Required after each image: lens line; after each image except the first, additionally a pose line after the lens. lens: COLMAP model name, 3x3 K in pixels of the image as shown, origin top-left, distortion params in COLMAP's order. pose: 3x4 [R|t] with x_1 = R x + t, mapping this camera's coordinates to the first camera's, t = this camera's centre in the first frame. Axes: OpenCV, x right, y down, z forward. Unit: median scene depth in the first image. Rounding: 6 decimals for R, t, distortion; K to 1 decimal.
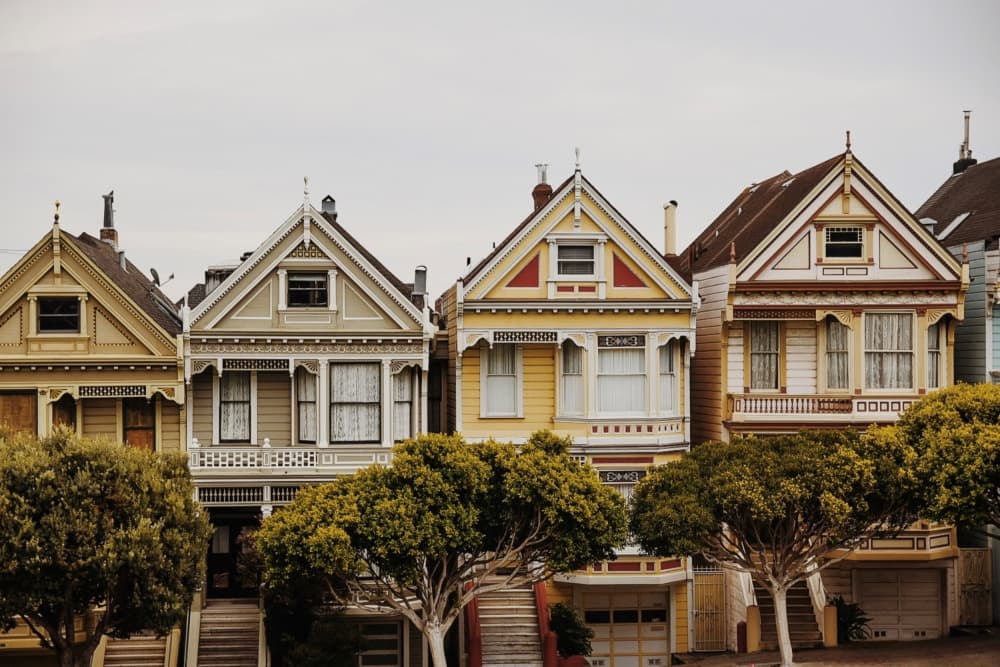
lens RADIAL K [[1947.5, 0, 496.0], [0, 1947.5, 330.4], [0, 0, 1]] dist [0.175510, 0.000000]
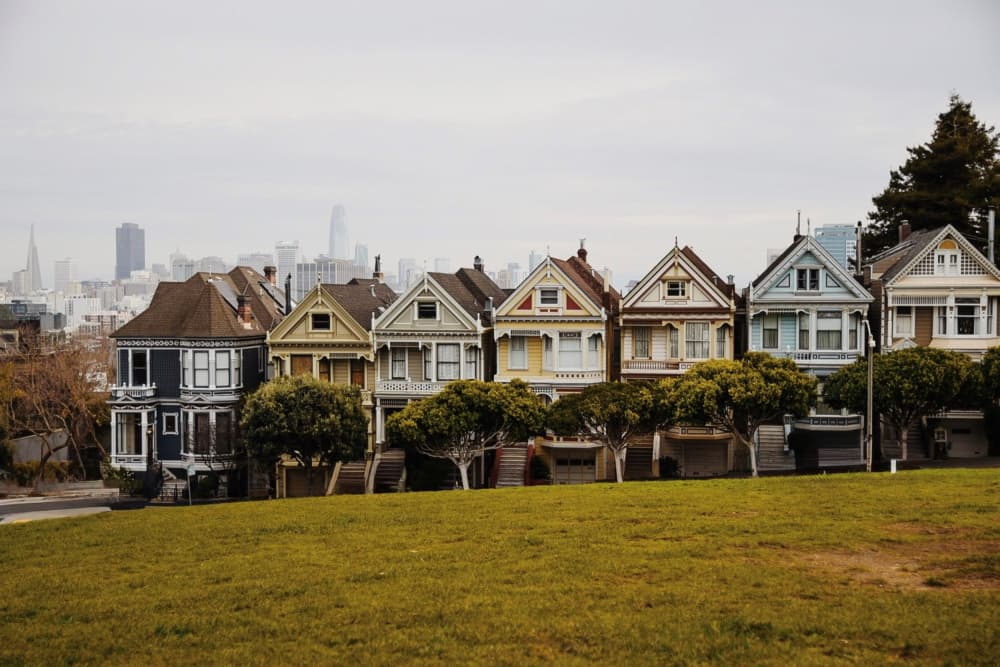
lens RADIAL K [[1277.4, 0, 525.6], [0, 1277.4, 347.4], [0, 0, 1]] dist [0.004597, 0.000000]
pose [[0.975563, 0.012462, -0.219366, 0.326215], [0.000753, 0.998195, 0.060055, -0.065556], [0.219718, -0.058753, 0.973793, -0.378372]]
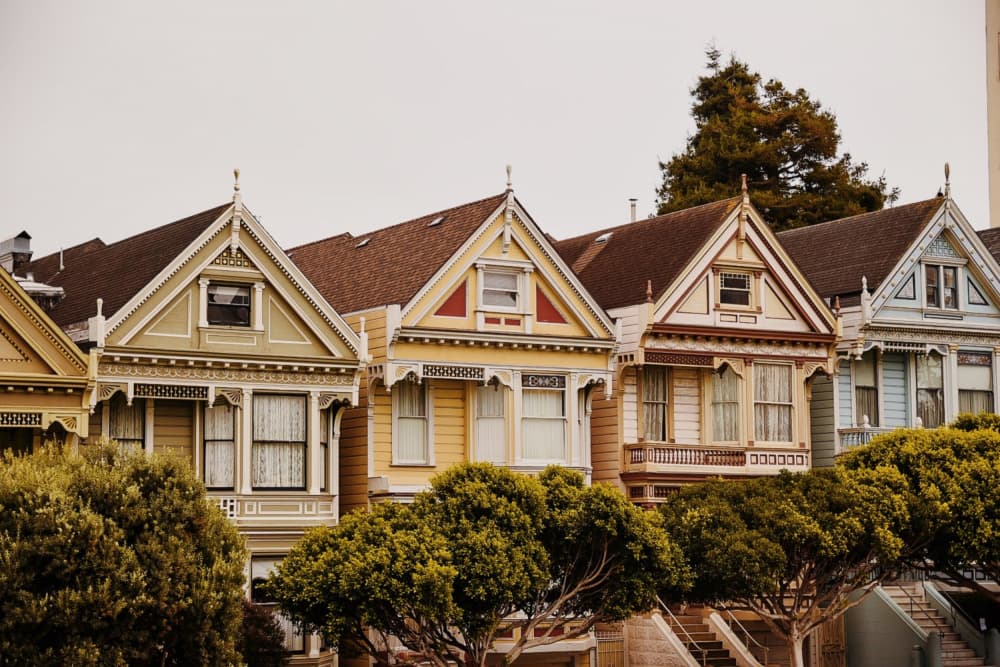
lens RADIAL K [[1947.5, 0, 461.6], [0, 1947.5, 334.8], [0, 0, 1]] dist [0.175510, 0.000000]
pose [[0.888707, 0.046341, 0.456128, -0.387459], [-0.003145, 0.995472, -0.095008, 0.070812], [-0.458465, 0.083000, 0.884828, 0.212792]]
